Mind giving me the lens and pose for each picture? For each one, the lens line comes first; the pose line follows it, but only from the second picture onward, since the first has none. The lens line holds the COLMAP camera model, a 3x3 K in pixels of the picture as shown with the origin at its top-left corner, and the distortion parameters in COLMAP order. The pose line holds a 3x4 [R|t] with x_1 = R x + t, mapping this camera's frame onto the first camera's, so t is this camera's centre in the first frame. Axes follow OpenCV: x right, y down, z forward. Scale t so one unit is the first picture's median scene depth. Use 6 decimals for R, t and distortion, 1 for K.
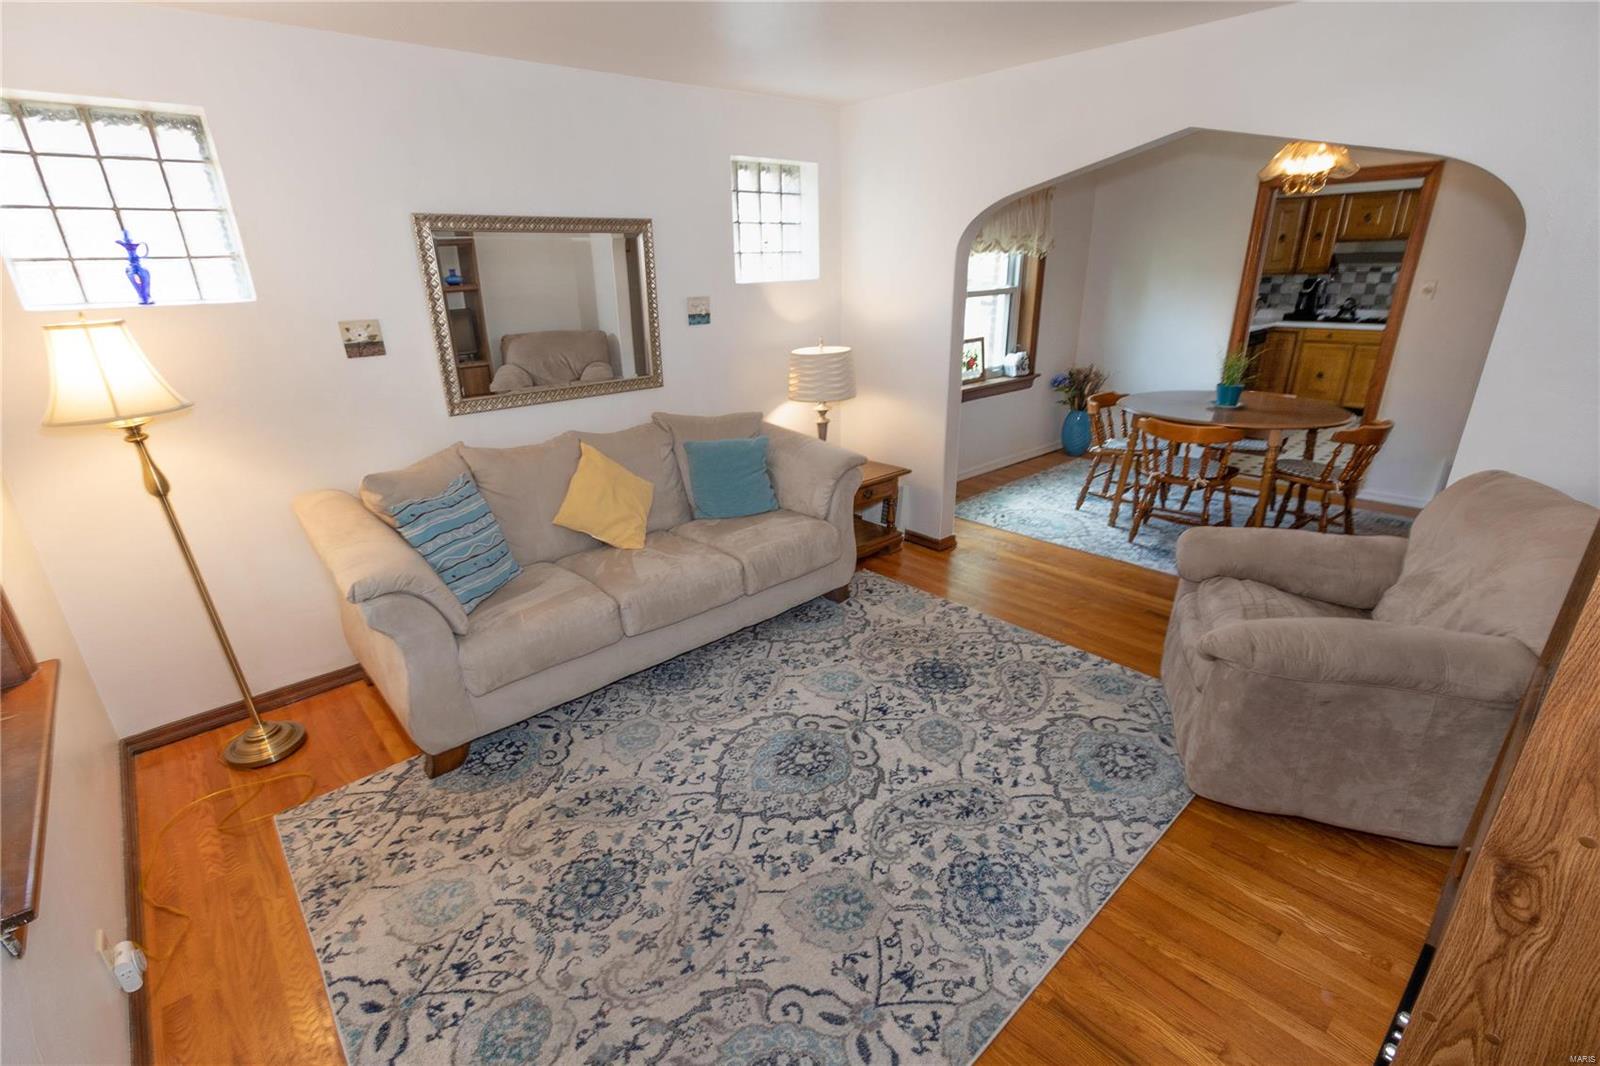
lens RADIAL K [[721.9, 0, 804.4], [0, 721.9, 549.6], [0, 0, 1]] dist [0.001625, 0.000297]
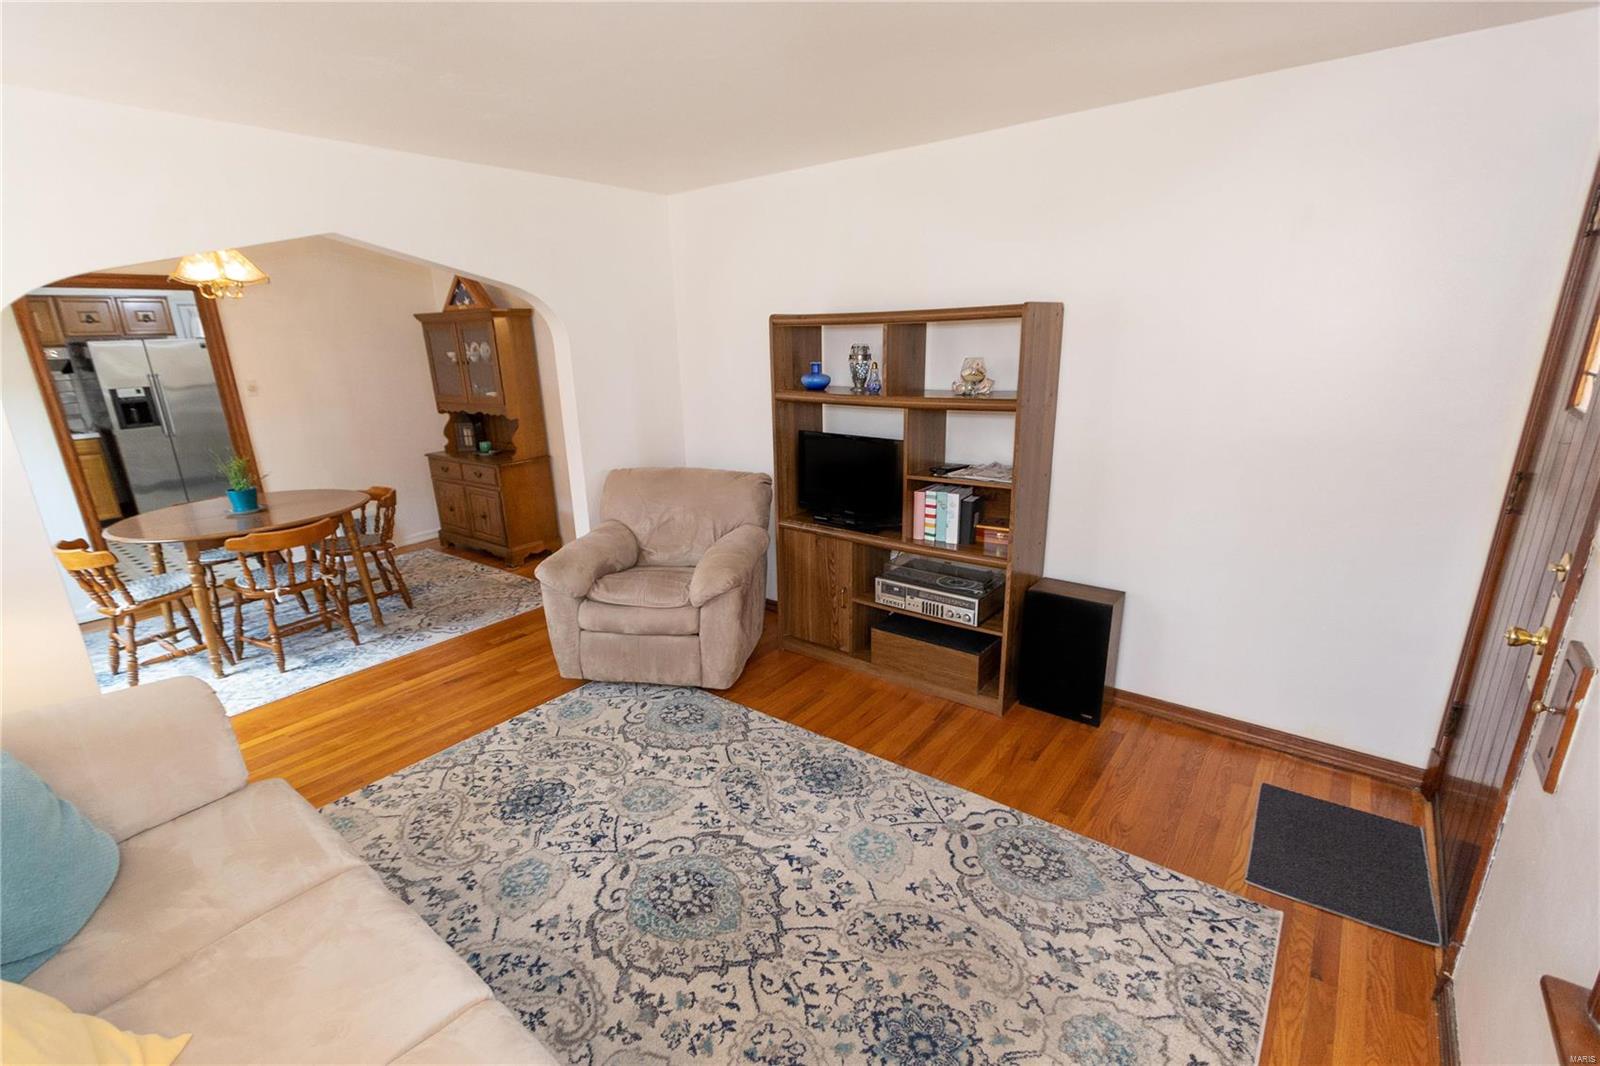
lens RADIAL K [[721.9, 0, 769.7], [0, 721.9, 550.9], [0, 0, 1]] dist [0.001625, 0.000297]
pose [[-0.154628, -0.256908, 0.953986, -0.632103], [0.391685, 0.870532, 0.297921, -0.246093], [-0.907013, 0.419728, -0.033982, 0.649016]]
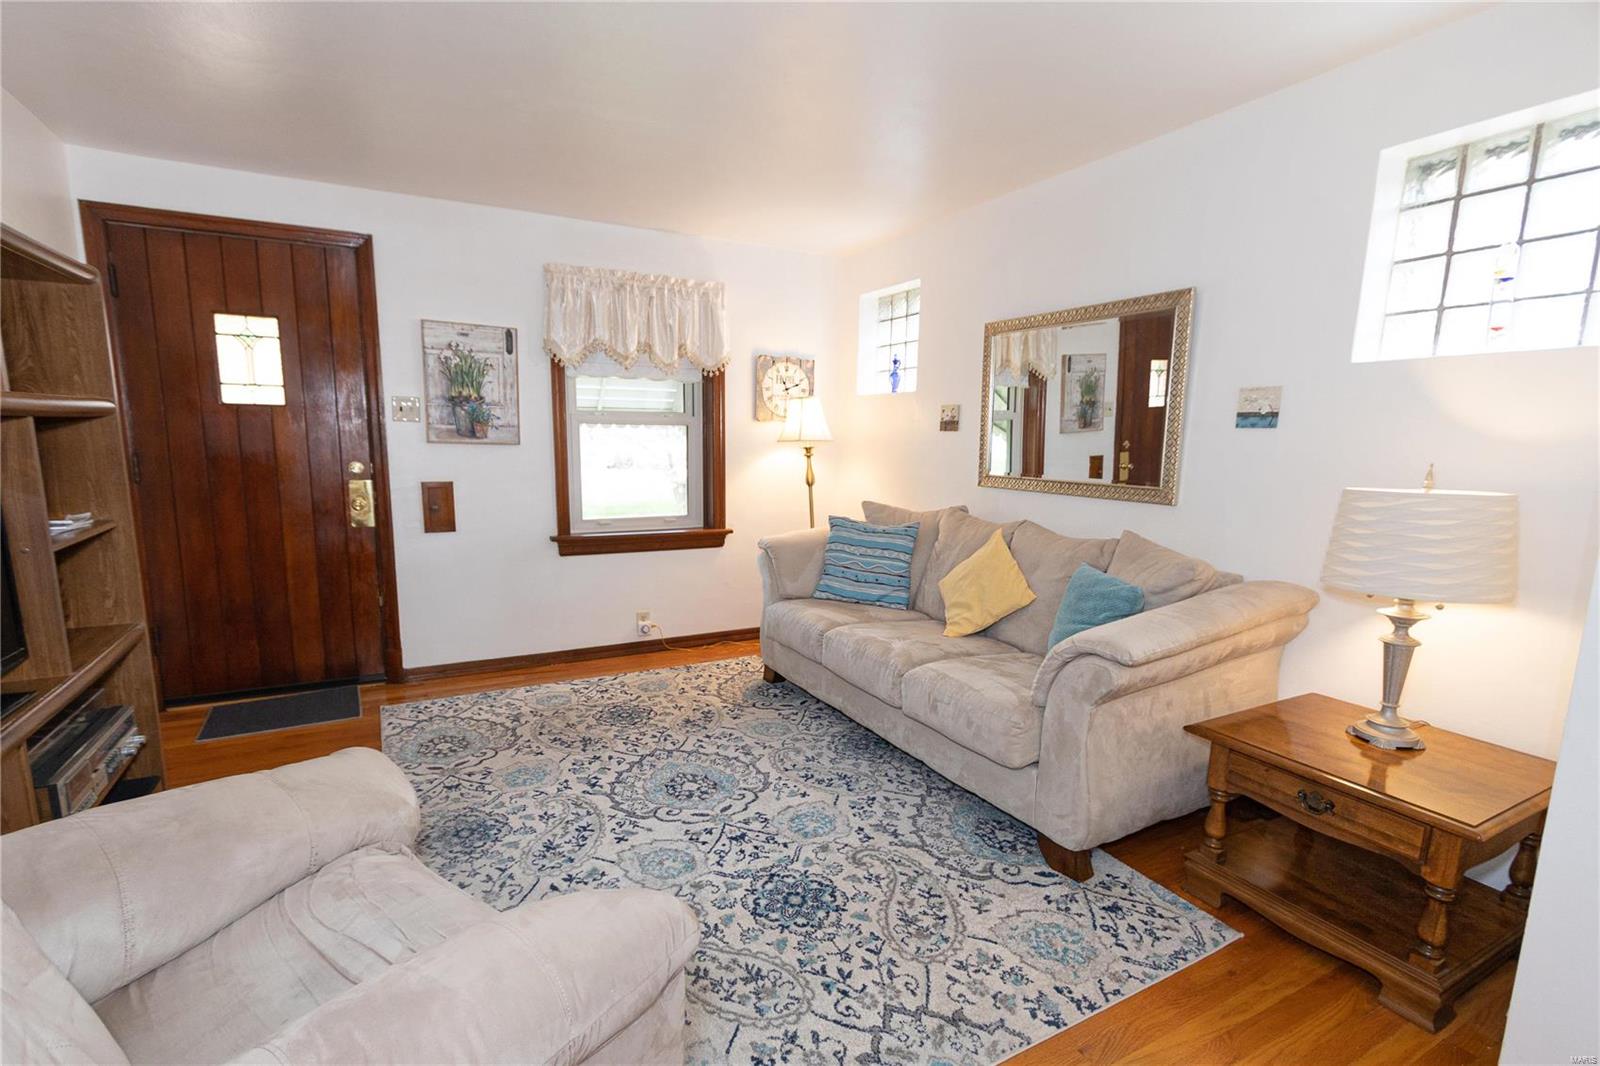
lens RADIAL K [[748.7, 0, 757.4], [0, 748.7, 548.3], [0, 0, 1]] dist [0.015927, -0.002020]
pose [[-0.267027, 0.168012, -0.948930, 0.816080], [-0.358636, 0.896633, 0.259672, -0.292881], [0.894470, 0.409660, -0.179170, 0.973493]]
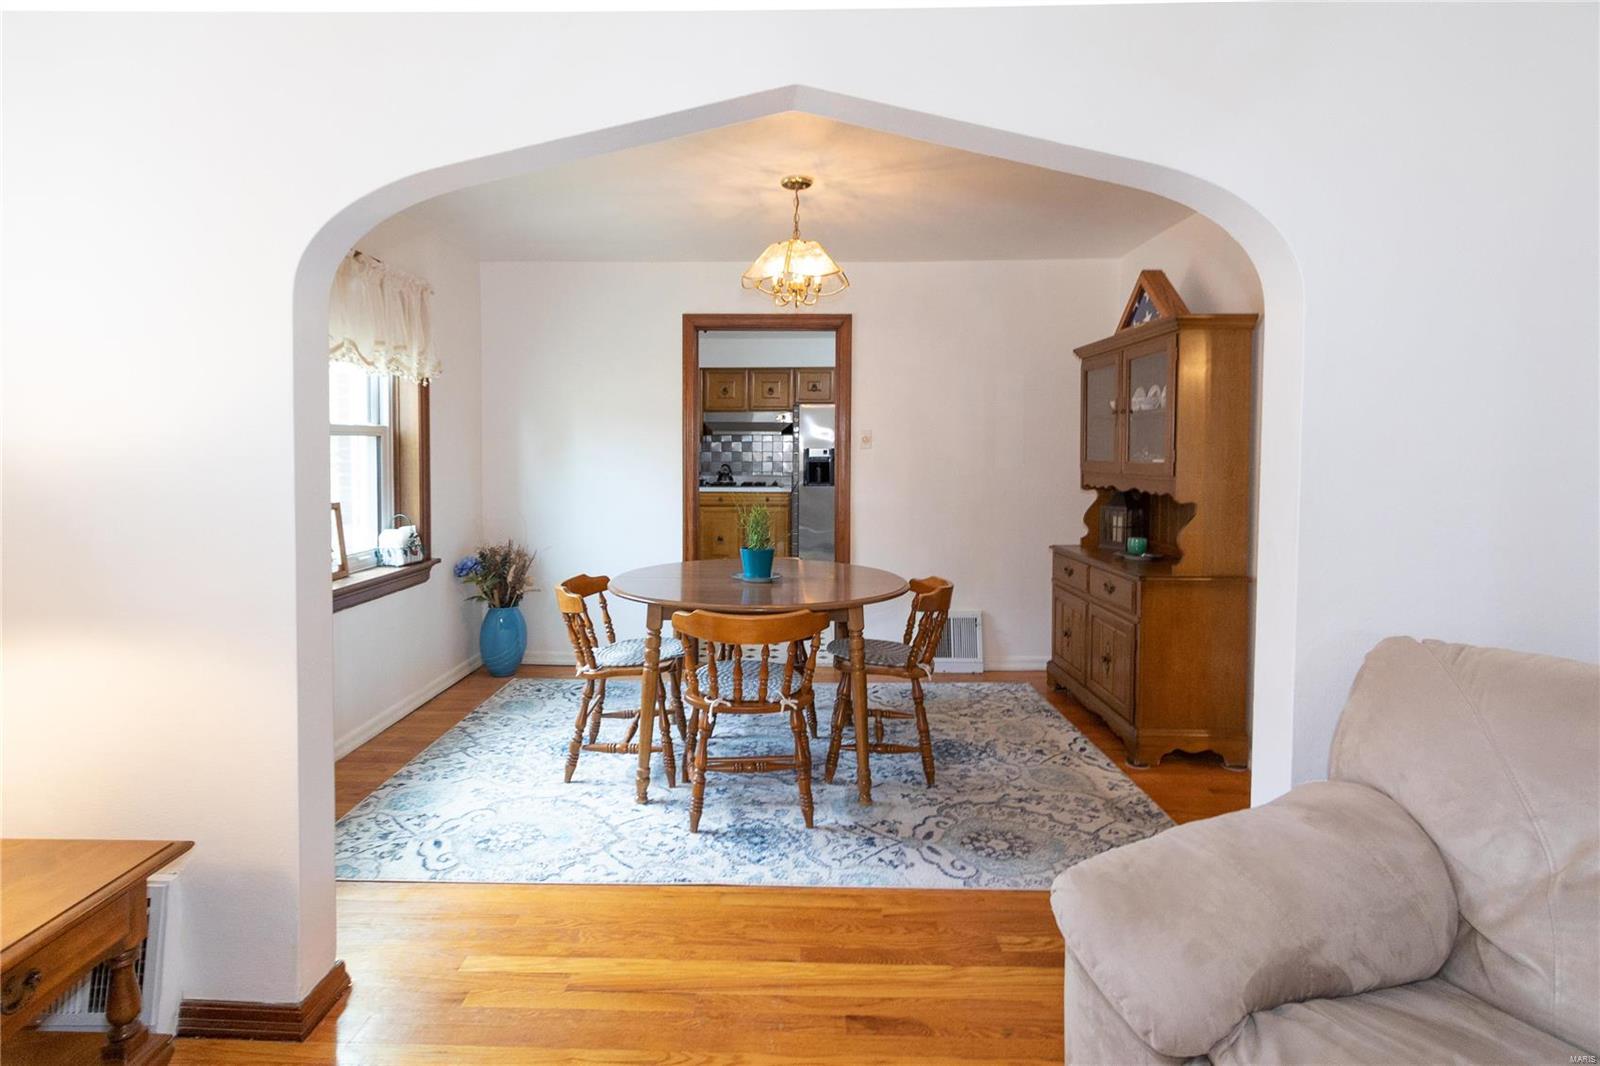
lens RADIAL K [[748.7, 0, 772.4], [0, 748.7, 488.9], [0, 0, 1]] dist [0.015927, -0.002020]
pose [[0.693566, -0.010400, 0.720318, 0.114161], [0.245849, 0.943284, -0.223100, -0.170740], [-0.677144, 0.331824, 0.656786, 0.724930]]
